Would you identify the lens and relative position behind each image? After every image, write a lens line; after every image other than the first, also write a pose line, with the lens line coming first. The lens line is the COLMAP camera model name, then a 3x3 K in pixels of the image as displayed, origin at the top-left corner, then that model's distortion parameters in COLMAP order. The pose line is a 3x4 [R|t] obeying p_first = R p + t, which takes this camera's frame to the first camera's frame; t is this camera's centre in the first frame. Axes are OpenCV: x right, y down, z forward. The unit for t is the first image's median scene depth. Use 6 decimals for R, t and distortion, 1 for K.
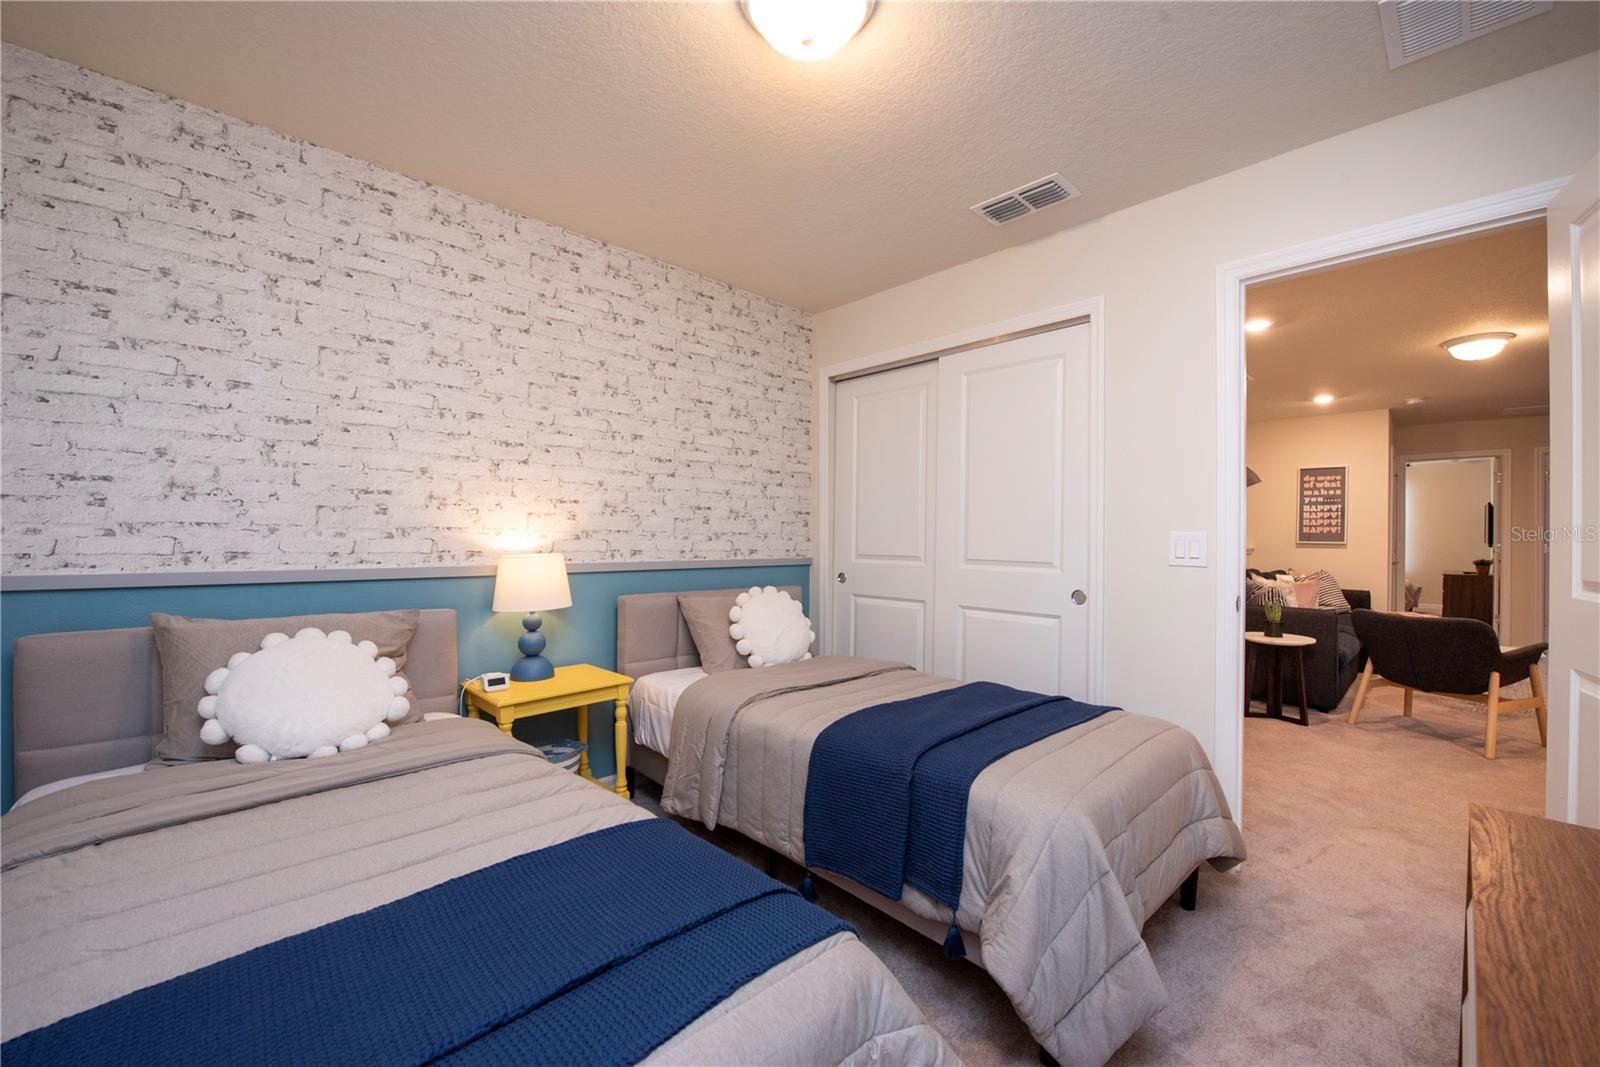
lens RADIAL K [[630.5, 0, 807.3], [0, 630.5, 535.9], [0, 0, 1]] dist [-0.013883, -0.004507]
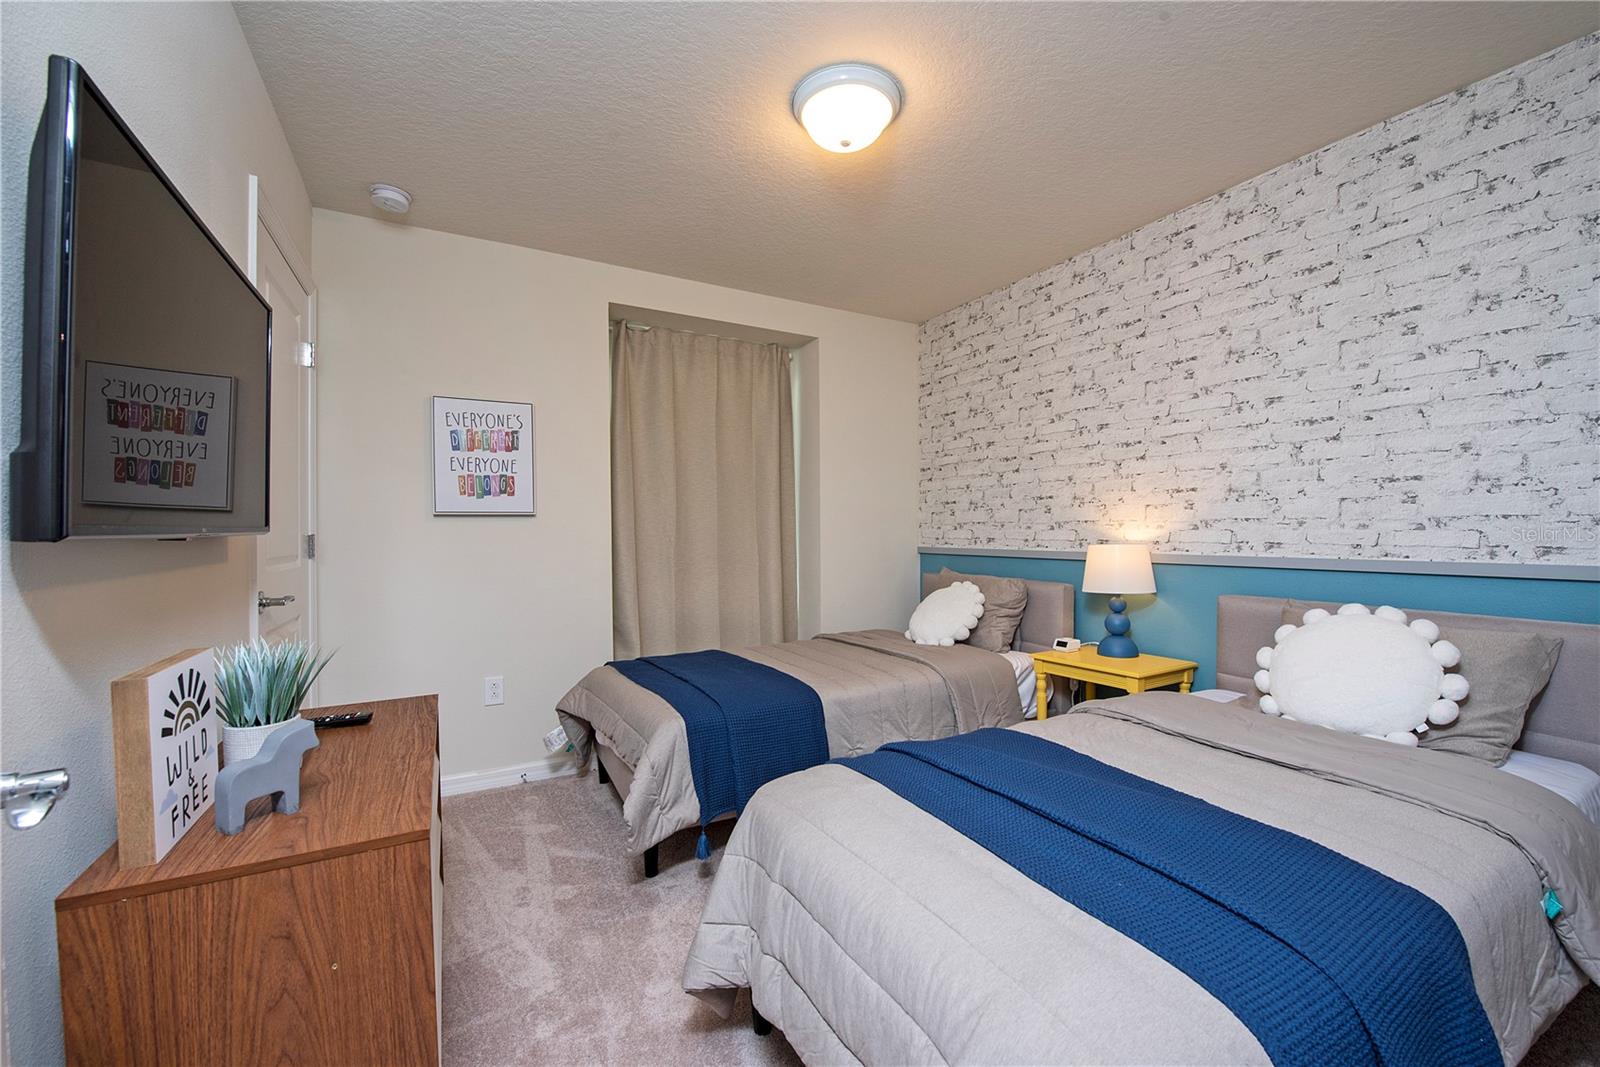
lens RADIAL K [[630.5, 0, 807.3], [0, 630.5, 535.9], [0, 0, 1]] dist [-0.013883, -0.004507]
pose [[-0.244574, 0.002021, -0.969629, 0.573911], [0.006600, 0.999978, 0.000420, 0.009138], [0.969608, -0.006297, -0.244582, 0.556259]]
